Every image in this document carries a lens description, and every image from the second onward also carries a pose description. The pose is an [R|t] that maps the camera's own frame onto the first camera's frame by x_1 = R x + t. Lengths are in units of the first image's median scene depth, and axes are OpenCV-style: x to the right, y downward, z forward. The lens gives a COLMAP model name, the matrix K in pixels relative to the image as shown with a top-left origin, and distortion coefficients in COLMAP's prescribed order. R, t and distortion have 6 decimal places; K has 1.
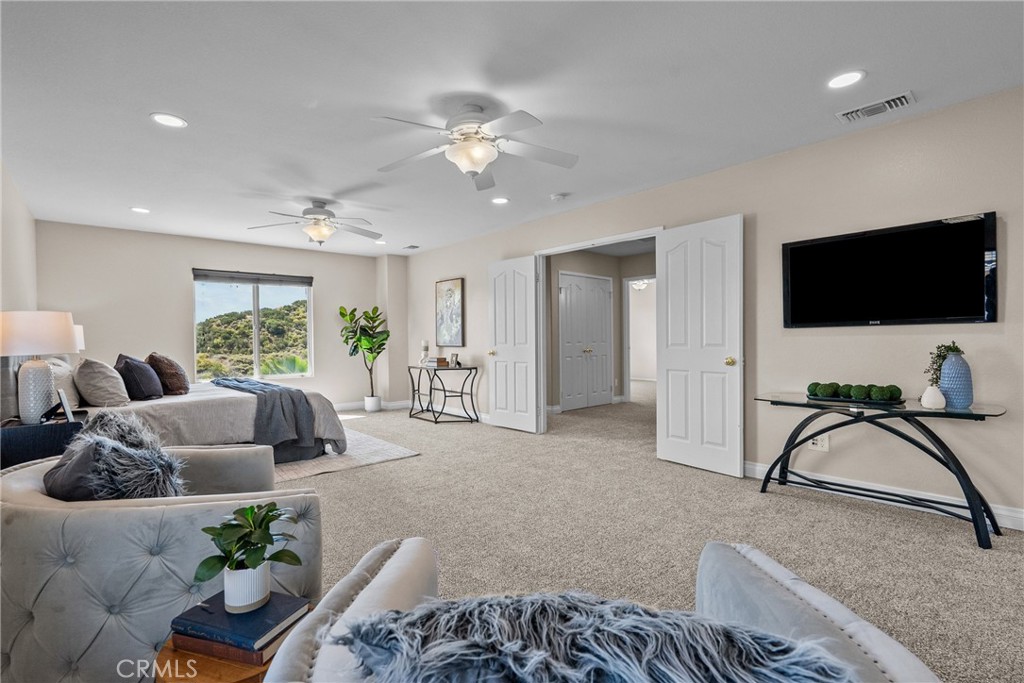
lens RADIAL K [[469.8, 0, 511.8], [0, 469.8, 344.0], [0, 0, 1]] dist [-0.002776, 0.002627]
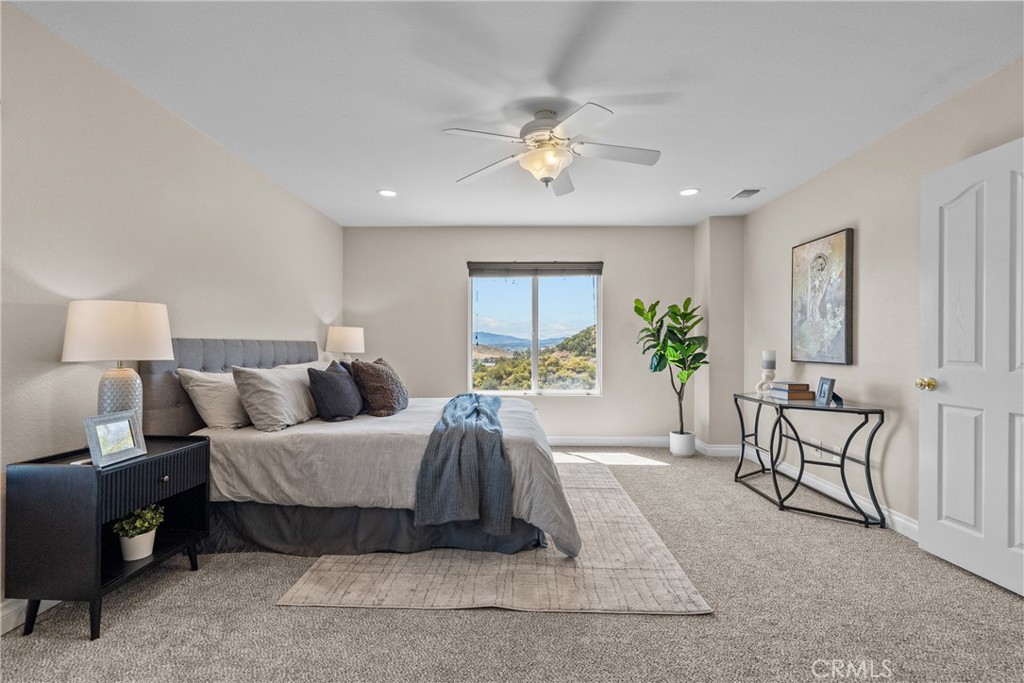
lens RADIAL K [[469.8, 0, 507.8], [0, 469.8, 343.2], [0, 0, 1]] dist [-0.002776, 0.002627]
pose [[0.731062, 0.011766, -0.682209, -0.028075], [-0.022921, 0.999710, -0.007321, -0.005533], [0.681926, 0.020989, 0.731120, 0.388420]]
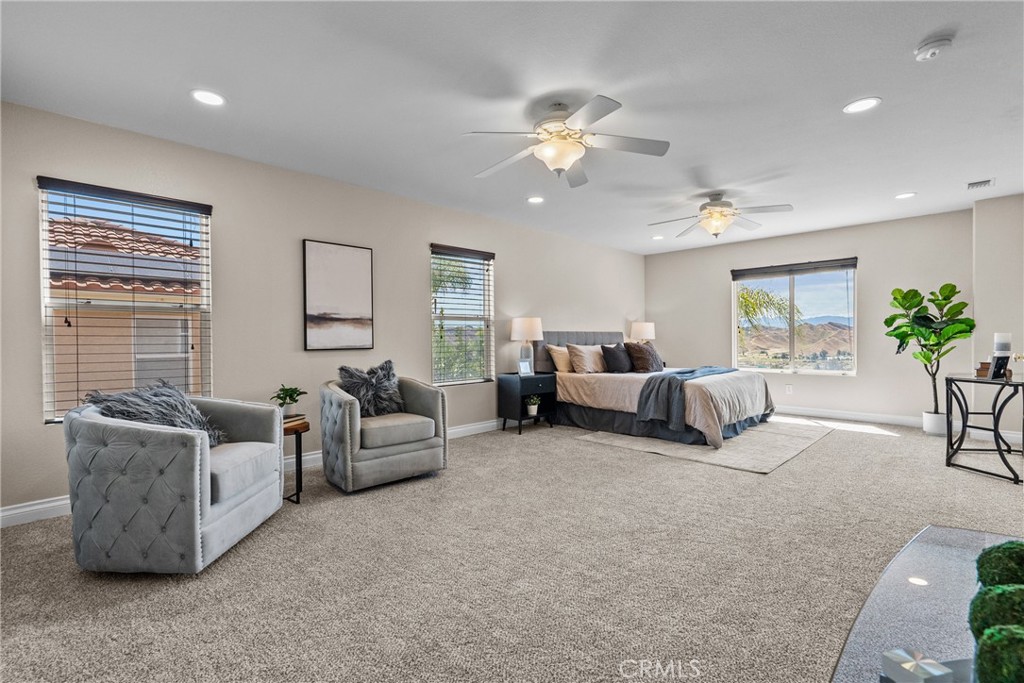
lens RADIAL K [[469.8, 0, 508.7], [0, 469.8, 346.9], [0, 0, 1]] dist [-0.002776, 0.002627]
pose [[0.061177, 0.032612, -0.997594, 0.411422], [-0.008276, 0.999448, 0.032165, -0.004906], [0.998093, 0.006289, 0.061413, 0.358032]]
